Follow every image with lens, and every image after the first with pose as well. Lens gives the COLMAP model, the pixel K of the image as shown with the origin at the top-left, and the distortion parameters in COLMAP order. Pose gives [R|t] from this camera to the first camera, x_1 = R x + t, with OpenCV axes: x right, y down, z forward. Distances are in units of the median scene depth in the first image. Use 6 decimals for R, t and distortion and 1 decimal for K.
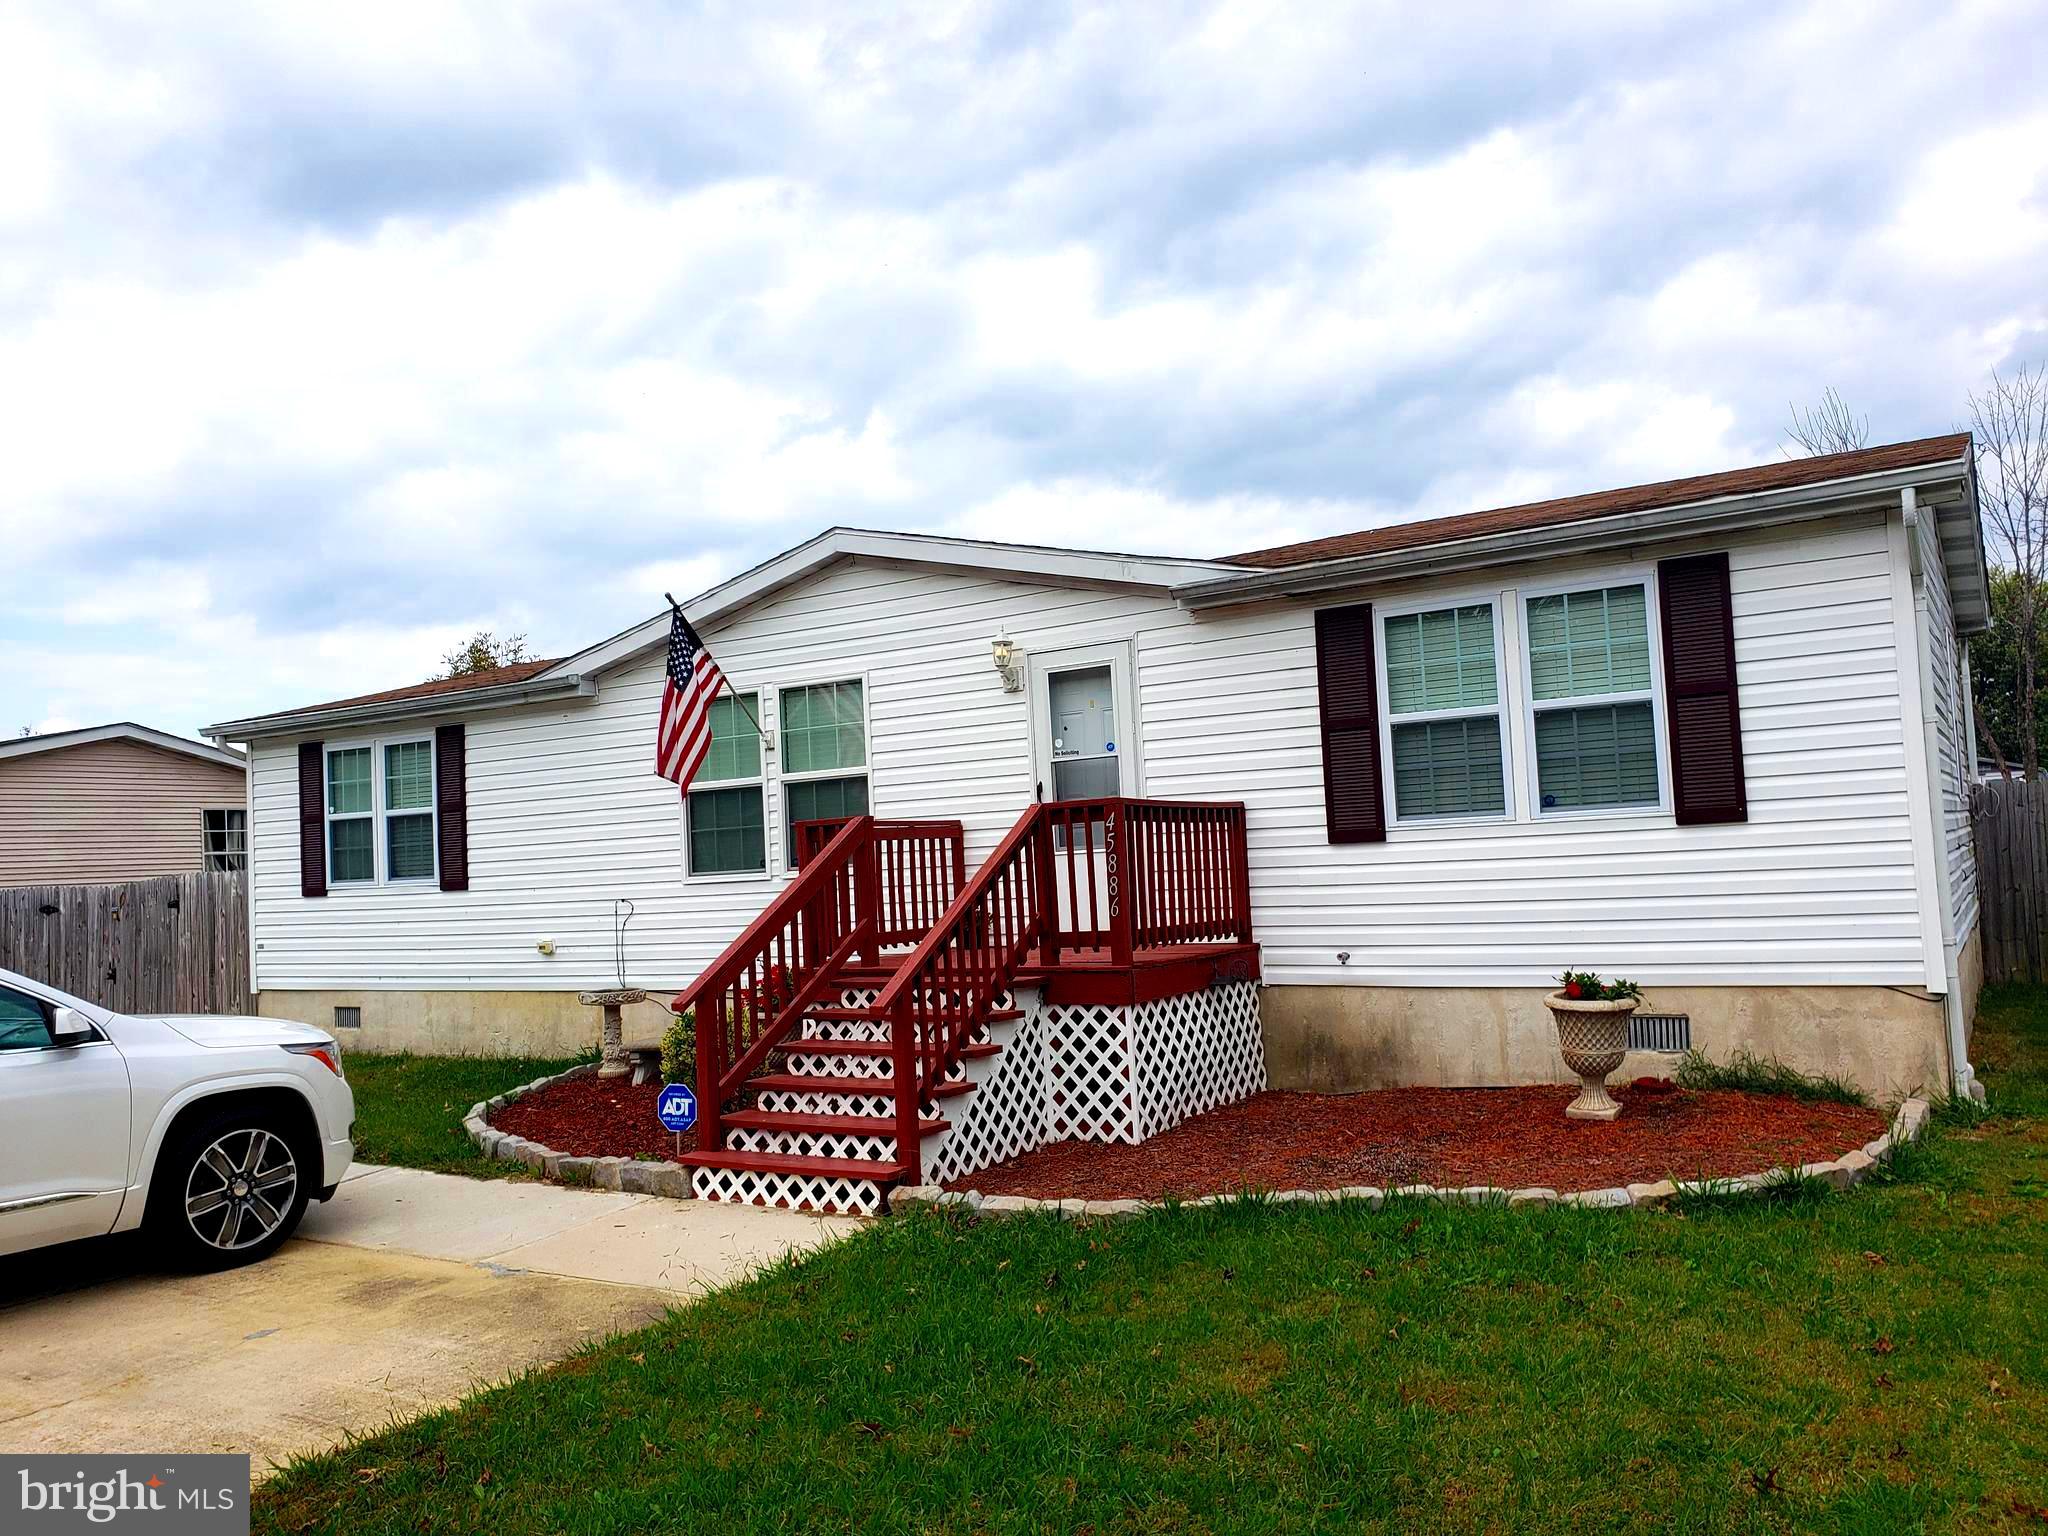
lens RADIAL K [[1539.2, 0, 1029.5], [0, 1539.2, 792.6], [0, 0, 1]] dist [0.038408, 0.001593]
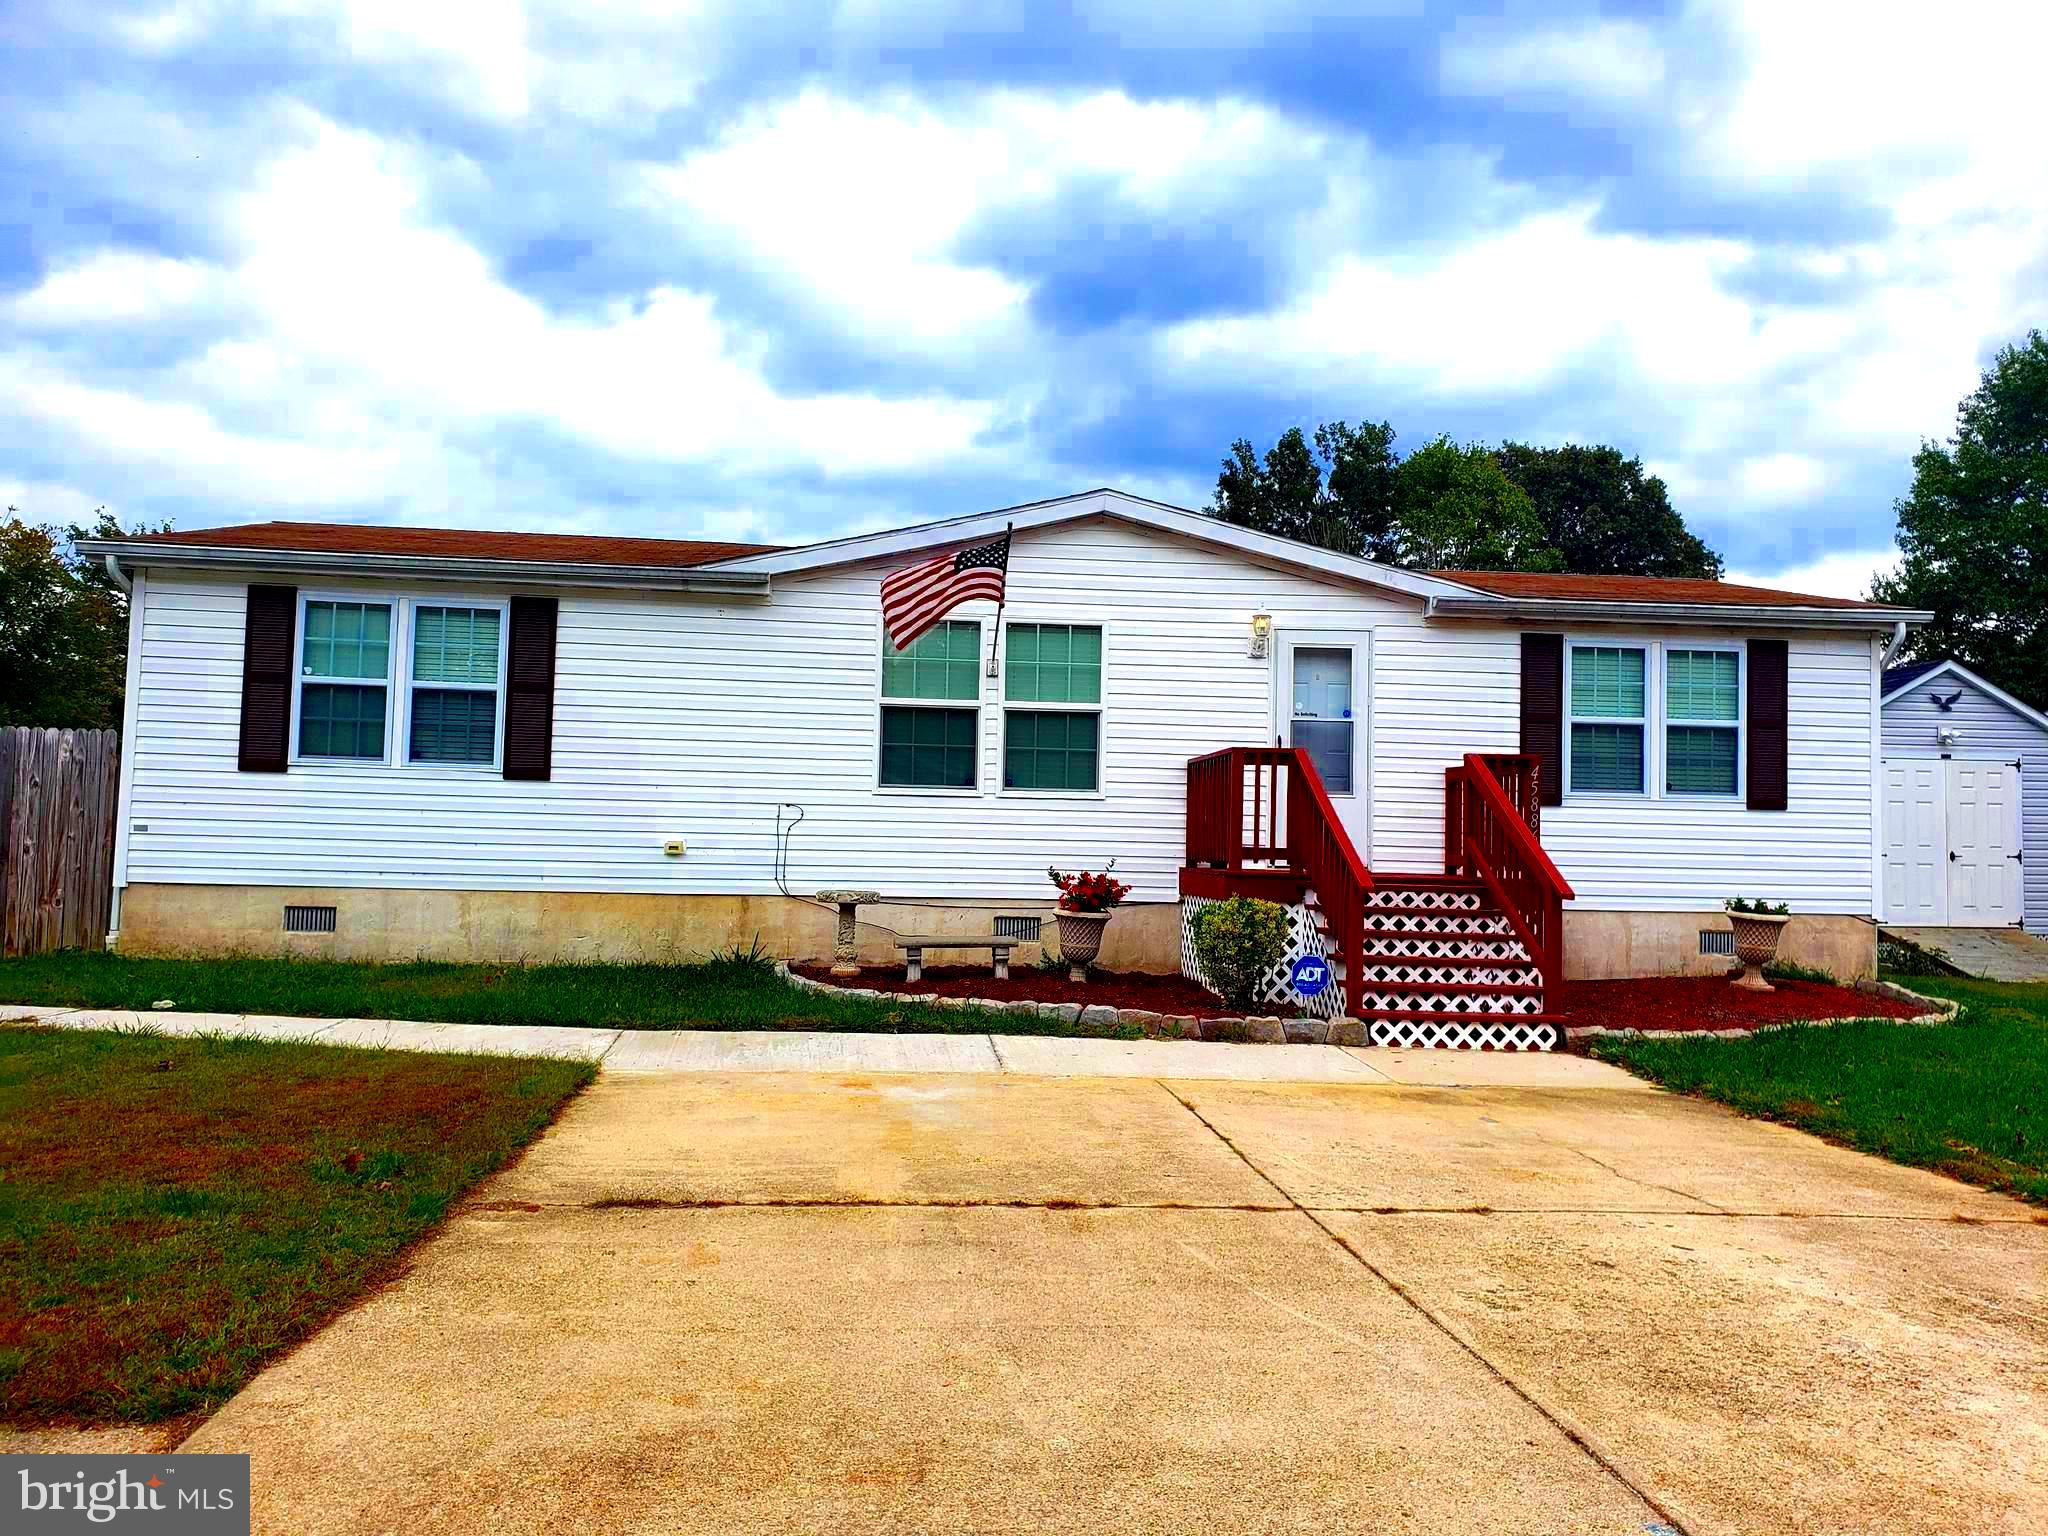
lens RADIAL K [[1574.2, 0, 993.8], [0, 1574.2, 772.8], [0, 0, 1]] dist [0.088173, -0.124364]
pose [[0.801585, 0.094216, 0.590410, -1.034765], [-0.090255, 0.995258, -0.036283, 0.100827], [-0.591029, -0.024204, 0.806287, 0.141468]]
